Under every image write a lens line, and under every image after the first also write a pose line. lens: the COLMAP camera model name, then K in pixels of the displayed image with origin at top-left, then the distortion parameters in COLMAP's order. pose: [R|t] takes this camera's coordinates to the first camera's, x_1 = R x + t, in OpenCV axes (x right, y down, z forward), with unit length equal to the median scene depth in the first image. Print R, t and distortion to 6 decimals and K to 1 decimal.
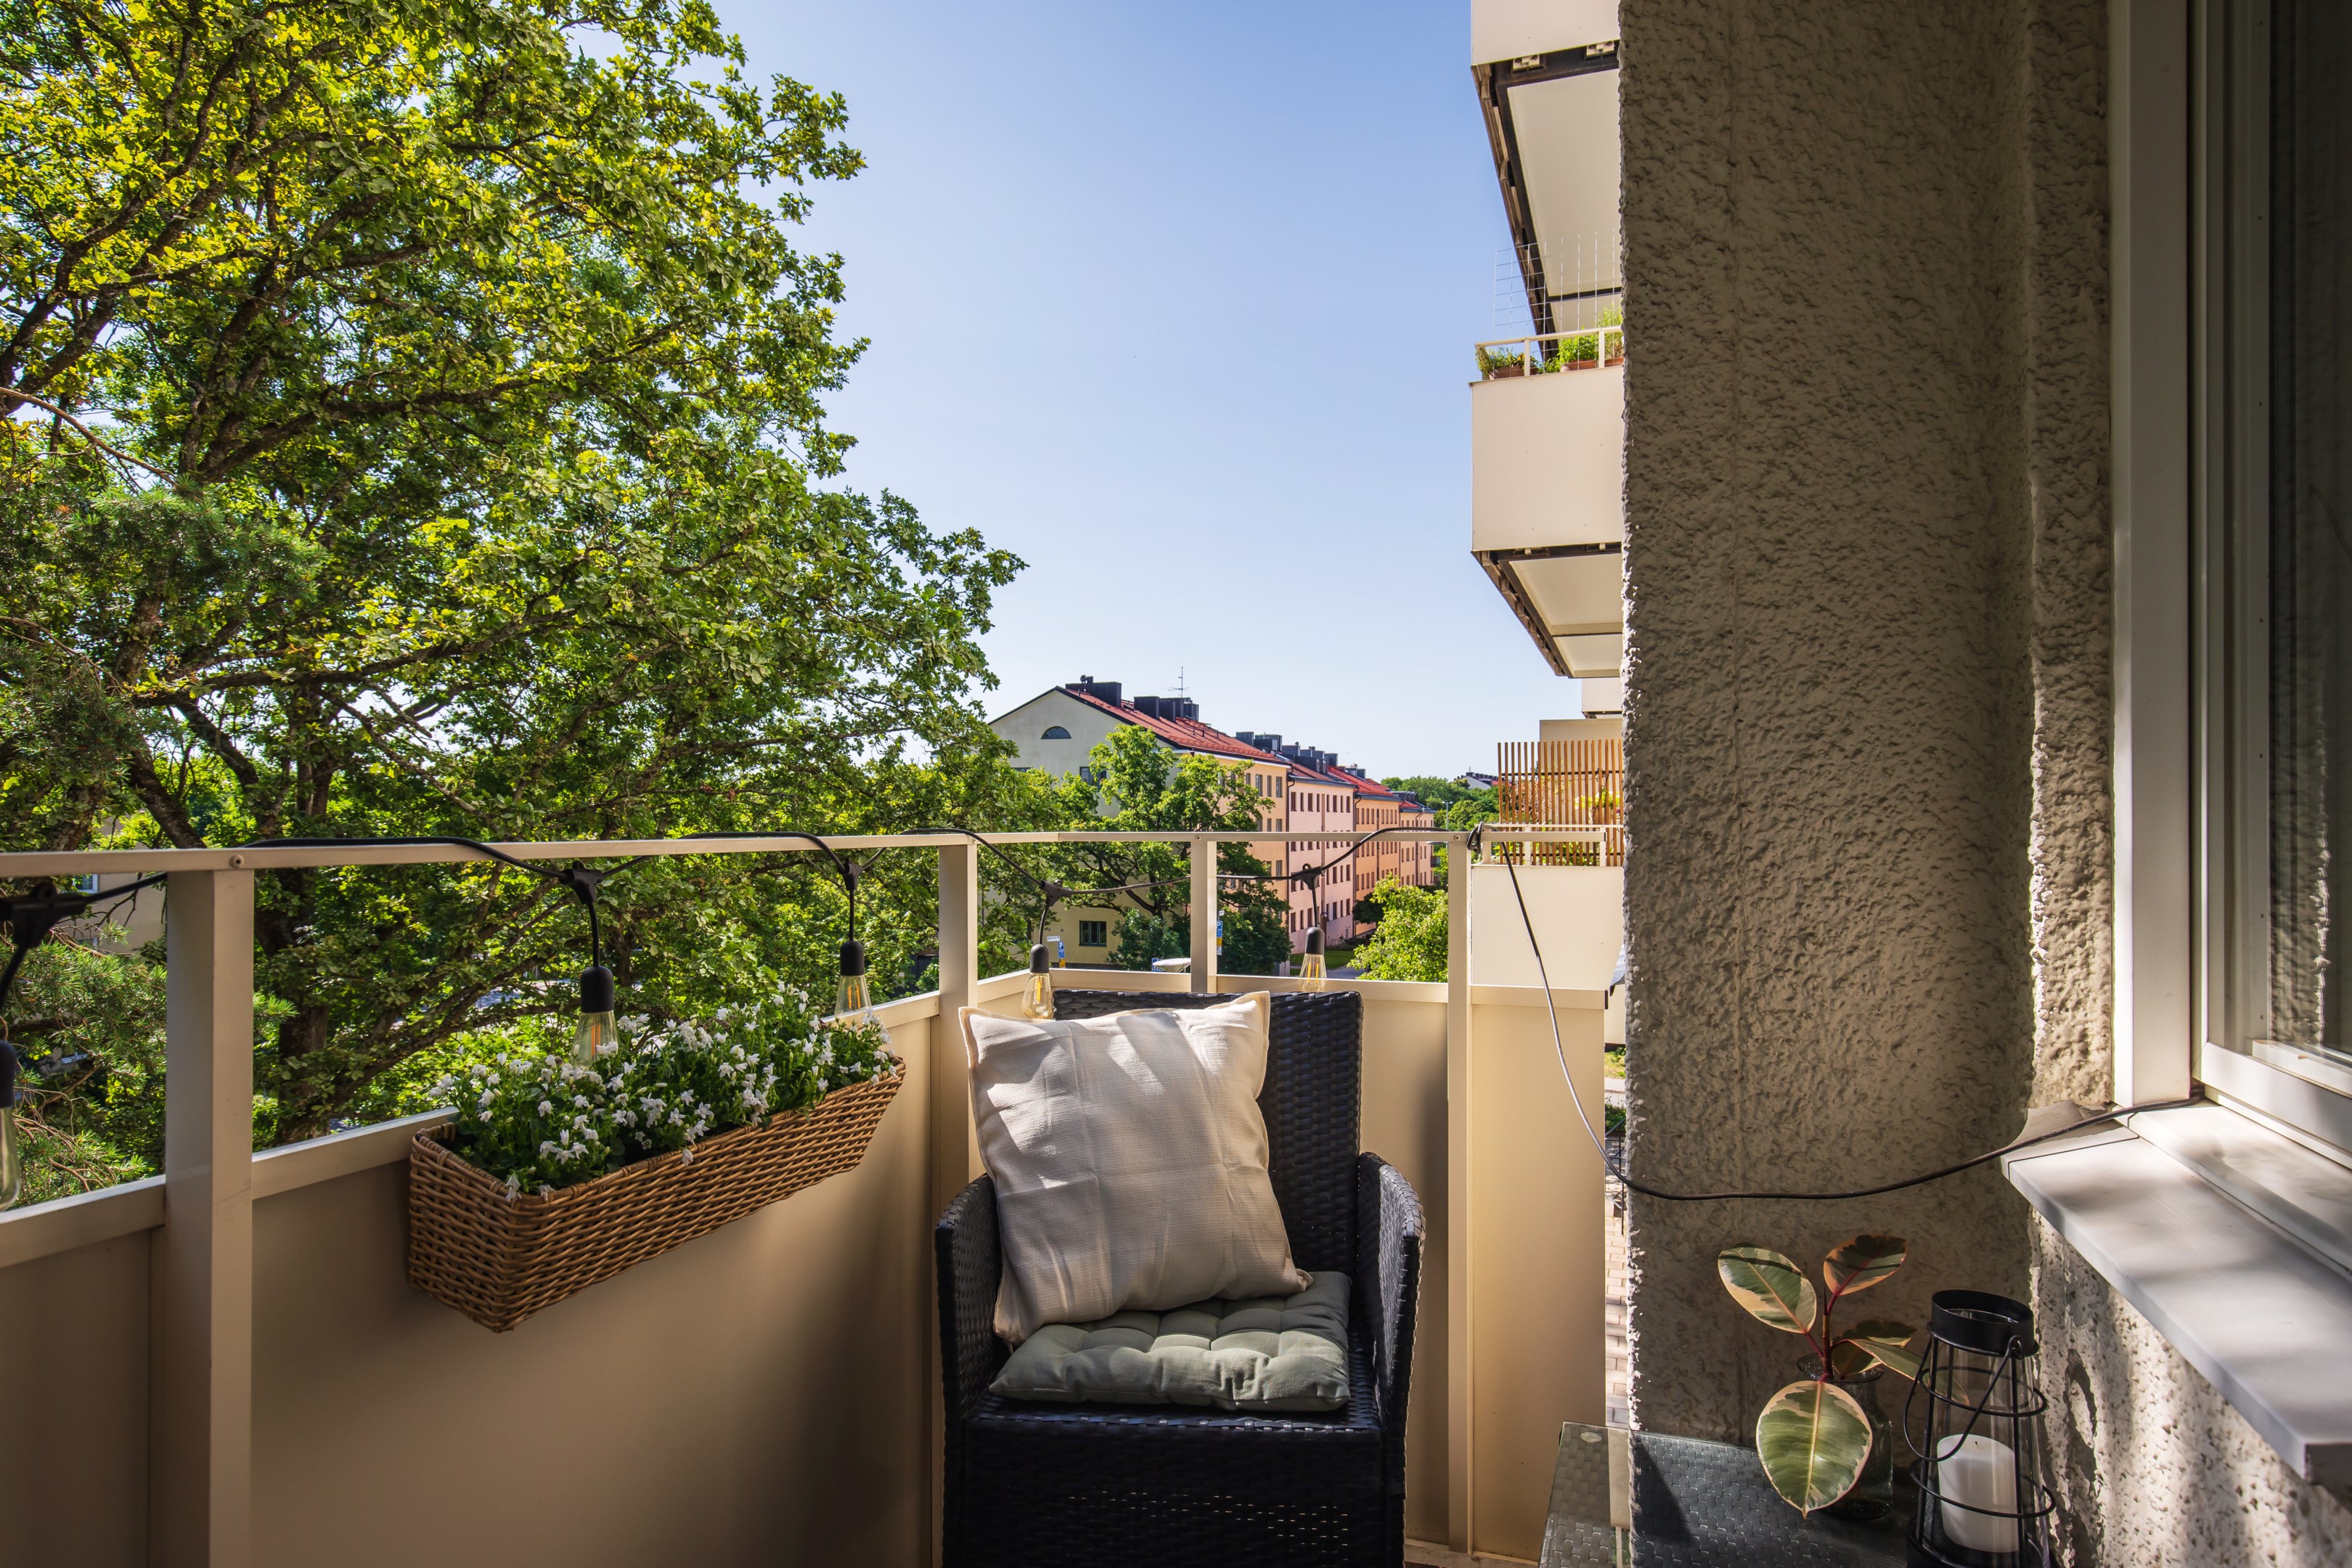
lens RADIAL K [[1271.3, 0, 1187.9], [0, 1271.3, 791.1], [0, 0, 1]] dist [0.005388, -0.001846]
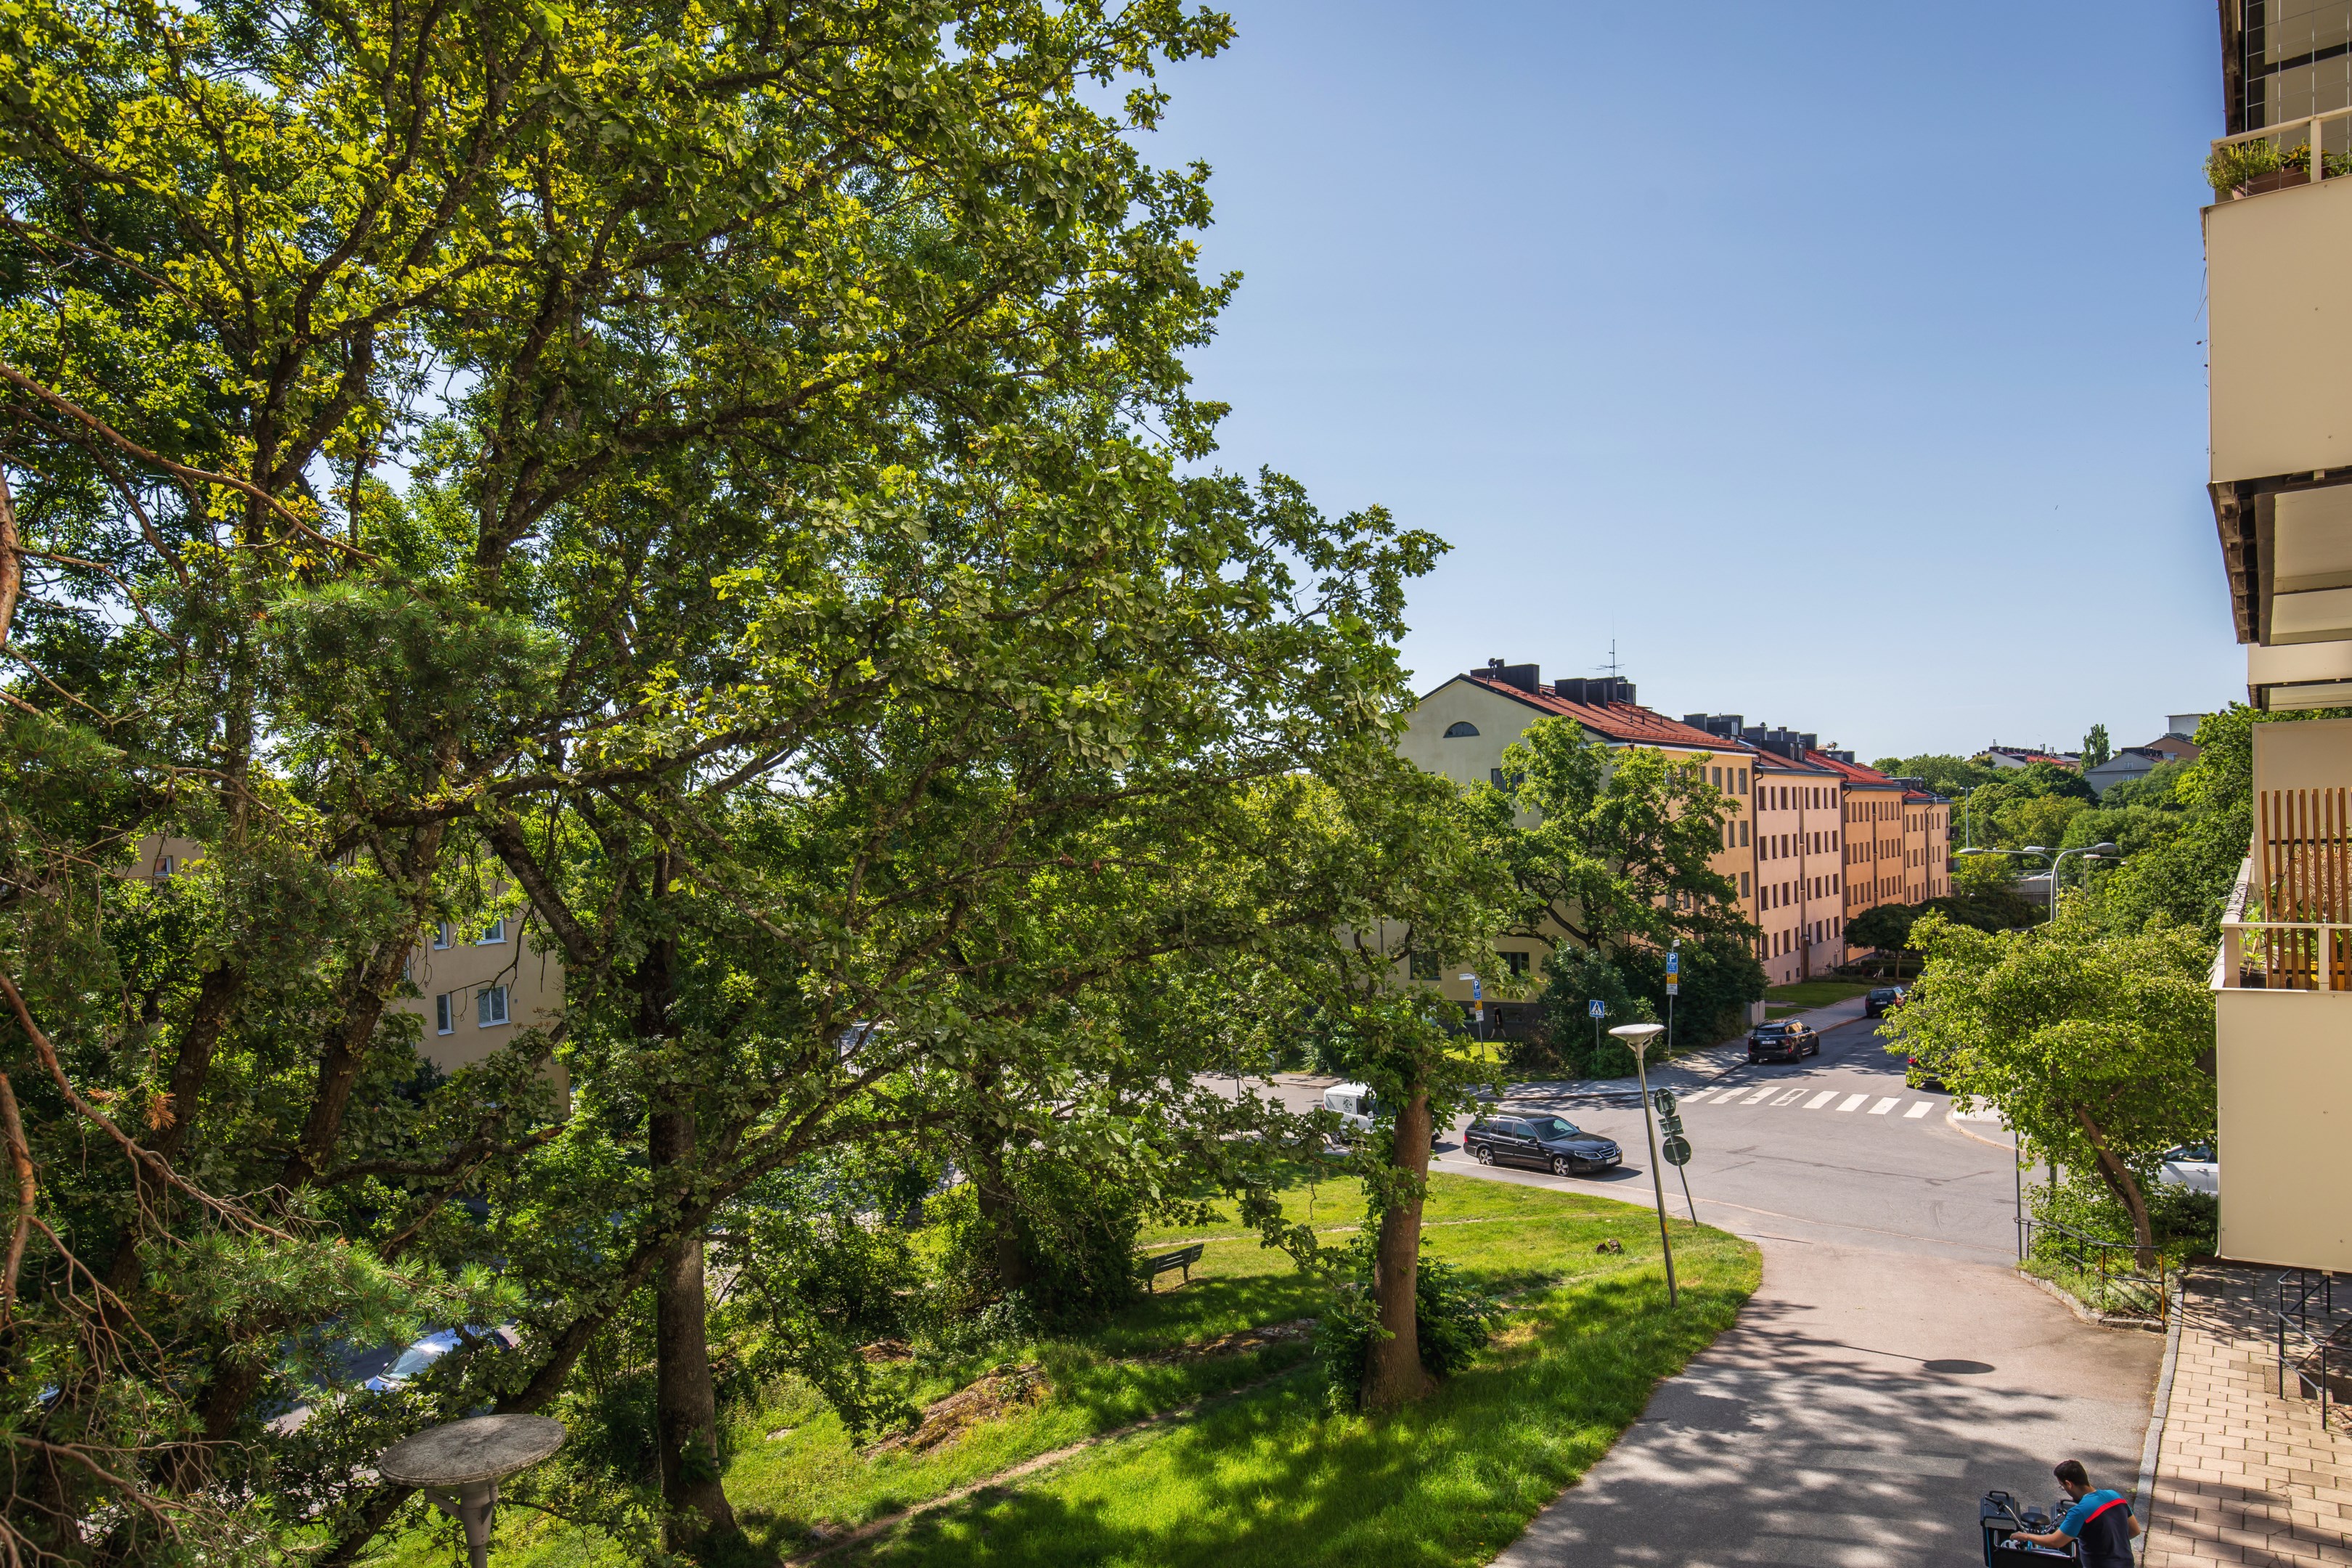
lens RADIAL K [[1347.6, 0, 1176.0], [0, 1347.6, 784.0], [0, 0, 1]] dist [0.002079, 0.000430]
pose [[0.958088, -0.028497, -0.285052, -0.063260], [0.034163, 0.999305, 0.014921, -0.059219], [0.284429, -0.024034, 0.958396, 0.193973]]
